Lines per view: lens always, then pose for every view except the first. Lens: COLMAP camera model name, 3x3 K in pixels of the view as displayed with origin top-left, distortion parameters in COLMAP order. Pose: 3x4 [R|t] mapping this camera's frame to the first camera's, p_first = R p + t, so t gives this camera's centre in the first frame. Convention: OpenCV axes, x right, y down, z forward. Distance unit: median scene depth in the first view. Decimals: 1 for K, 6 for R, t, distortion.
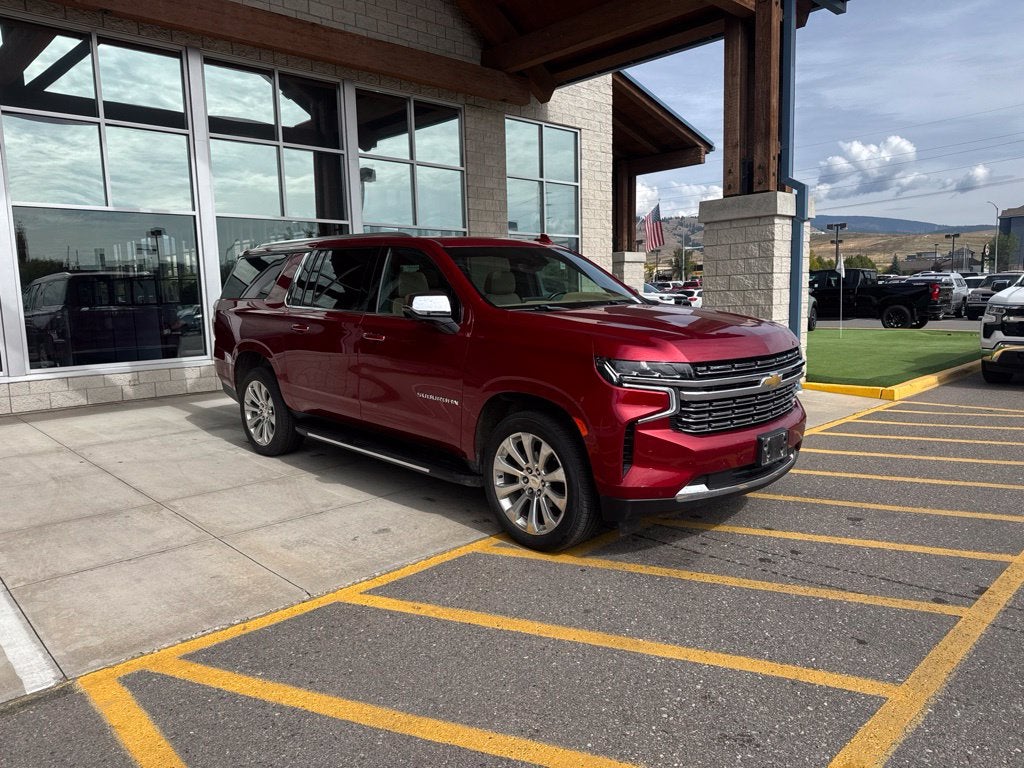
lens RADIAL K [[709.2, 0, 512.0], [0, 709.2, 384.0], [0, 0, 1]] dist [0.039734, -0.048780]
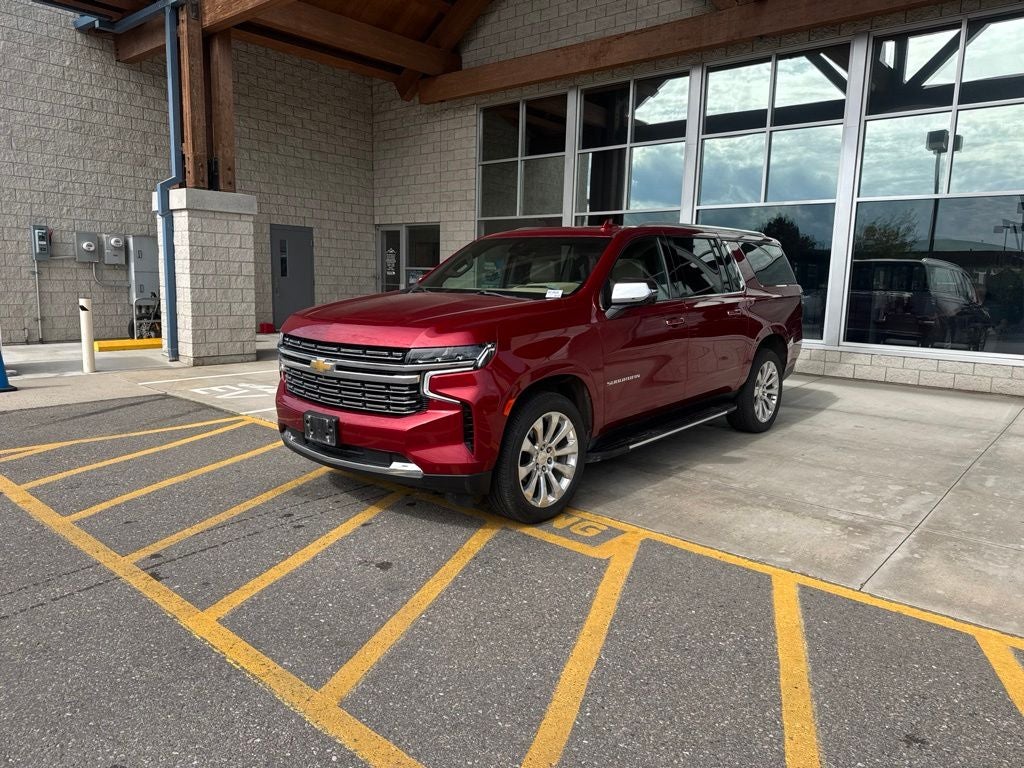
lens RADIAL K [[713.9, 0, 510.7], [0, 713.9, 380.0], [0, 0, 1]] dist [0.042809, -0.051992]
pose [[0.091559, 0.171515, -0.980918, 1.464302], [-0.154685, 0.975548, 0.156138, -0.197008], [0.983712, 0.137437, 0.115851, 1.180322]]
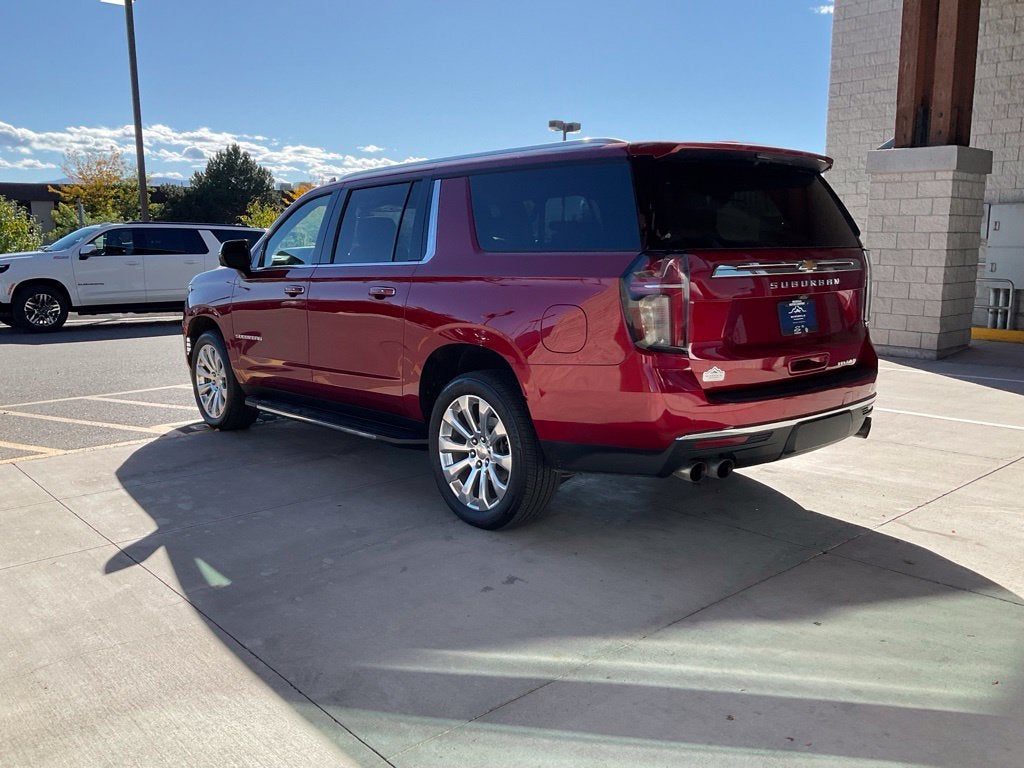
lens RADIAL K [[841.3, 0, 510.8], [0, 841.3, 375.4], [0, 0, 1]] dist [0.064749, -0.119544]
pose [[-0.998728, 0.023787, 0.044449, -0.314242], [0.035339, 0.959126, 0.280762, -0.409124], [-0.035954, 0.281976, -0.958748, 3.142753]]
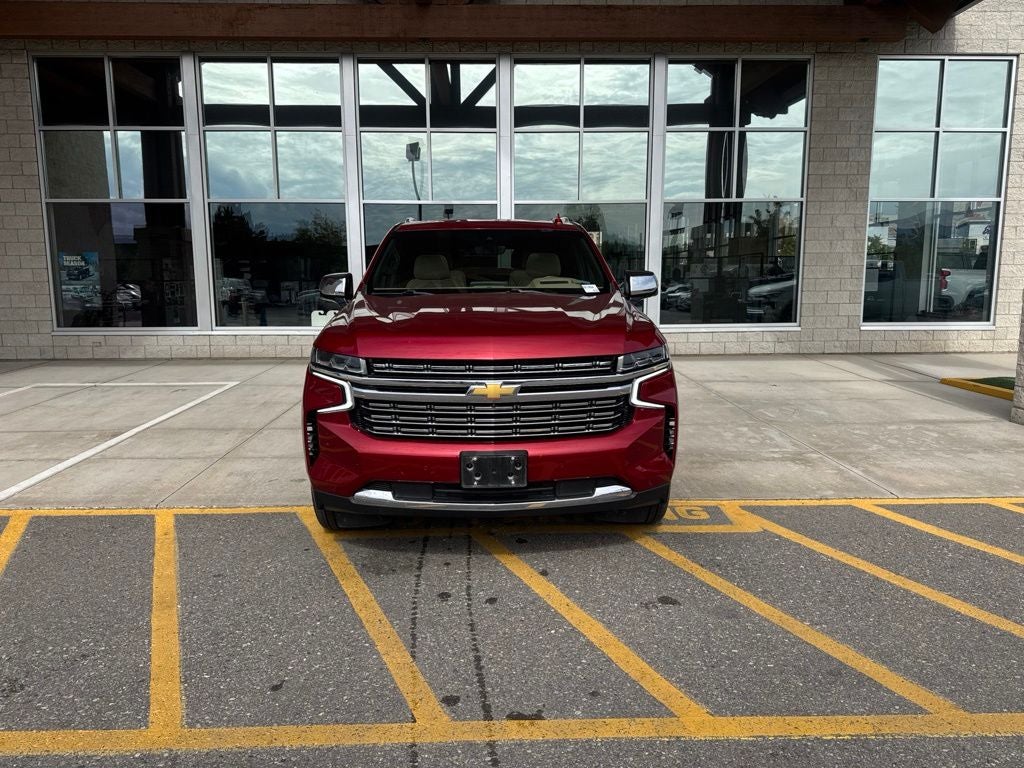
lens RADIAL K [[713.9, 0, 510.7], [0, 713.9, 380.0], [0, 0, 1]] dist [0.042809, -0.051992]
pose [[0.743095, 0.116719, -0.658929, 0.944816], [-0.098910, 0.993013, 0.064354, -0.074109], [0.661836, 0.017354, 0.749448, 0.400171]]
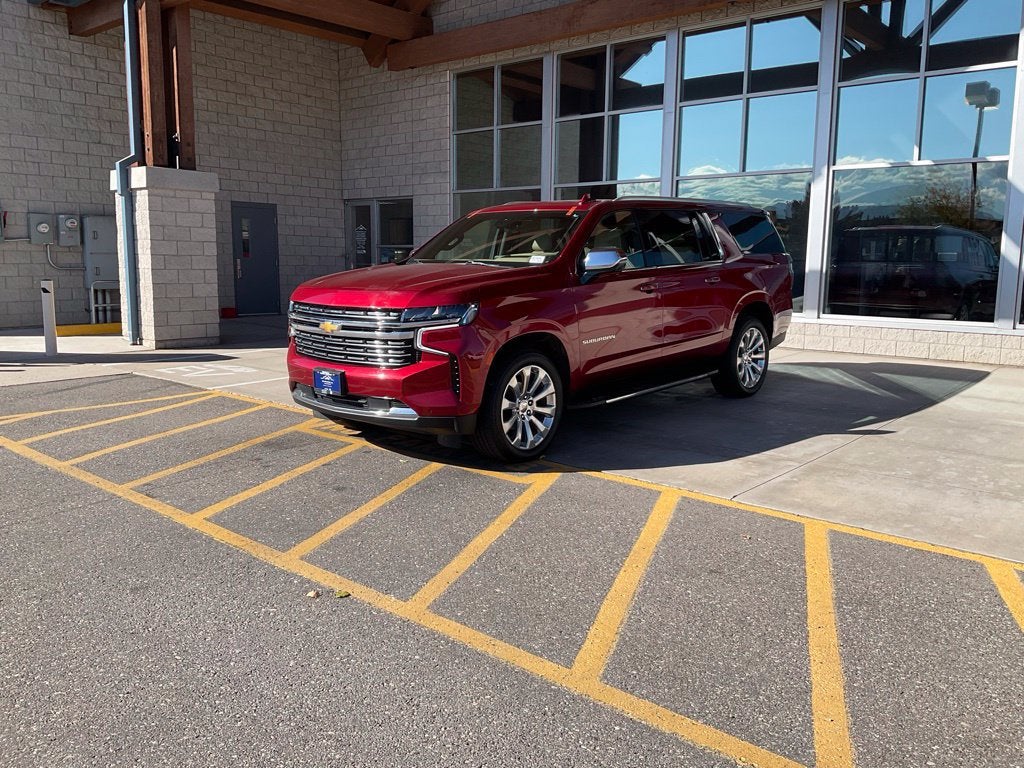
lens RADIAL K [[841.3, 0, 510.8], [0, 841.3, 375.4], [0, 0, 1]] dist [0.064749, -0.119544]
pose [[0.091827, 0.165920, -0.981855, 1.871045], [-0.140027, 0.978374, 0.152236, -0.200188], [0.985880, 0.123507, 0.113074, 1.253659]]
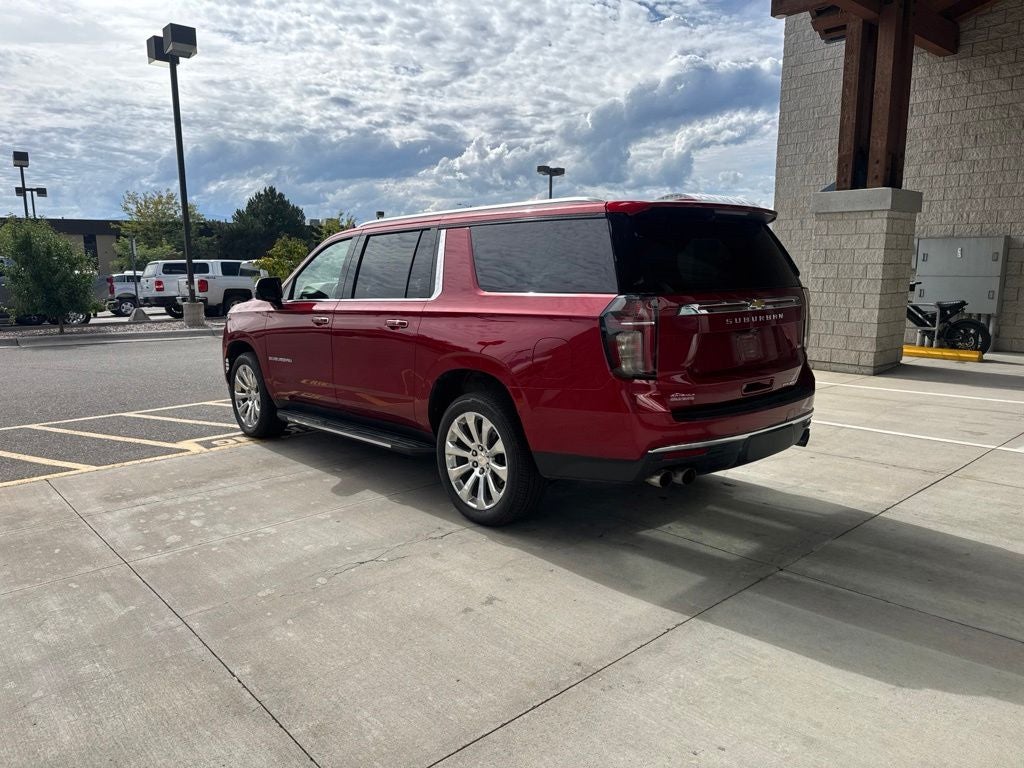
lens RADIAL K [[713.9, 0, 510.7], [0, 713.9, 380.0], [0, 0, 1]] dist [0.042809, -0.051992]
pose [[-0.998799, 0.028300, 0.040007, -0.333377], [0.038386, 0.959308, 0.279742, -0.417595], [-0.030462, 0.280942, -0.959241, 3.050245]]
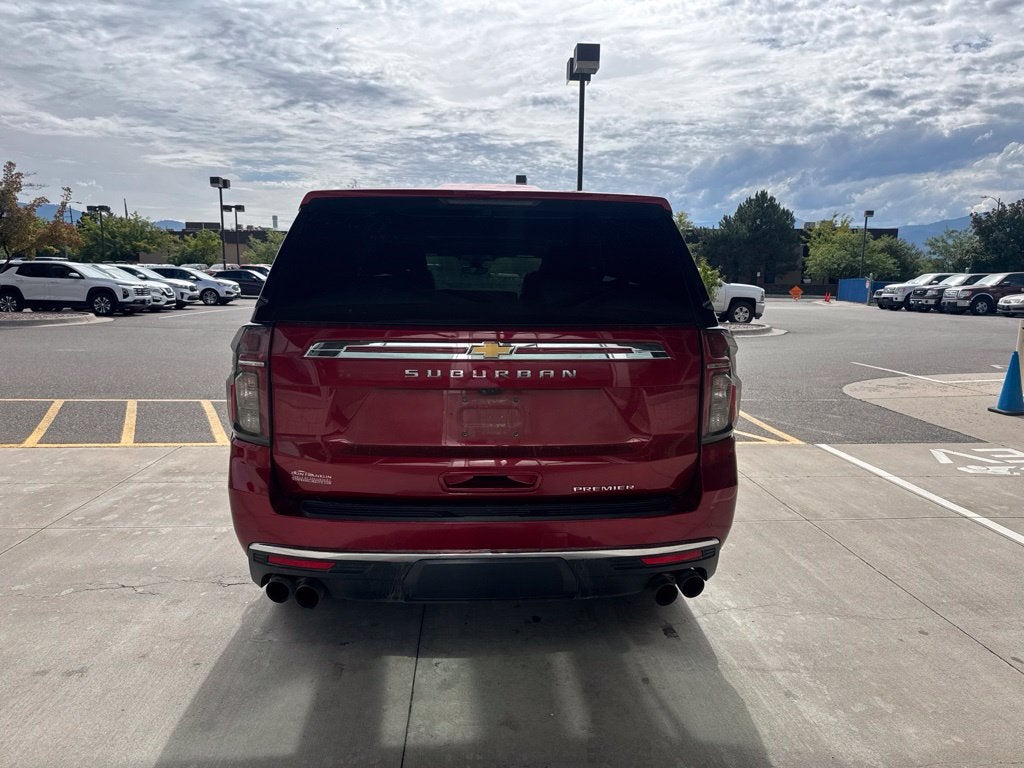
lens RADIAL K [[713.9, 0, 510.7], [0, 713.9, 380.0], [0, 0, 1]] dist [0.042809, -0.051992]
pose [[-0.761002, -0.076471, 0.644227, -1.053715], [0.095275, 0.969088, 0.227577, -0.336791], [-0.641716, 0.234566, -0.730192, 2.482004]]
